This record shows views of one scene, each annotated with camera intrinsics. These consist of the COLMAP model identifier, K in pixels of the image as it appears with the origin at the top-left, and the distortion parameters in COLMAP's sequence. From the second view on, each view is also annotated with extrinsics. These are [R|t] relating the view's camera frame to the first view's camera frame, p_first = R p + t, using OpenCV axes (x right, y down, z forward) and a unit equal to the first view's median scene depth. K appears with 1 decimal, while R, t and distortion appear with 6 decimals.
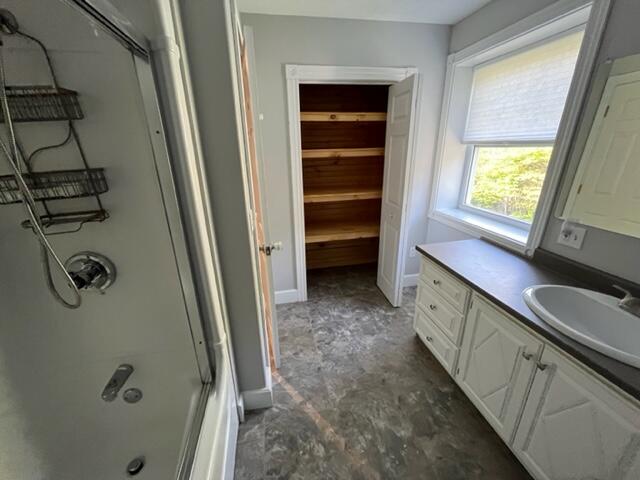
lens RADIAL K [[256.3, 0, 319.2], [0, 256.3, 239.7], [0, 0, 1]] dist [-0.010753, 0.001060]
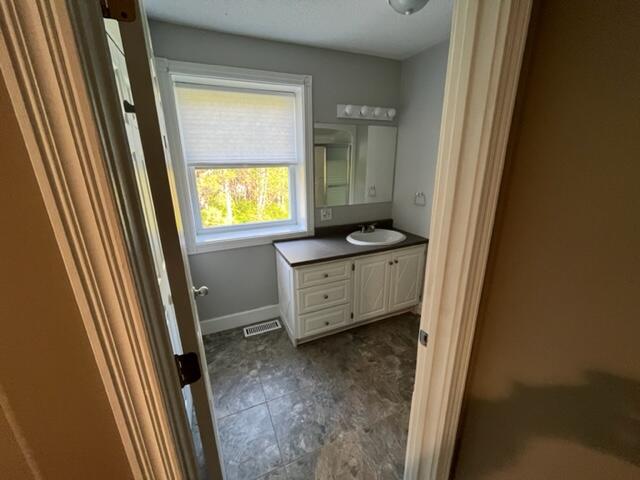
lens RADIAL K [[256.3, 0, 318.3], [0, 256.3, 237.6], [0, 0, 1]] dist [-0.010753, 0.001060]
pose [[-0.216949, -0.259841, 0.940966, -0.608968], [0.344674, 0.881449, 0.322873, -0.381922], [-0.913309, 0.394373, -0.101669, 1.036366]]
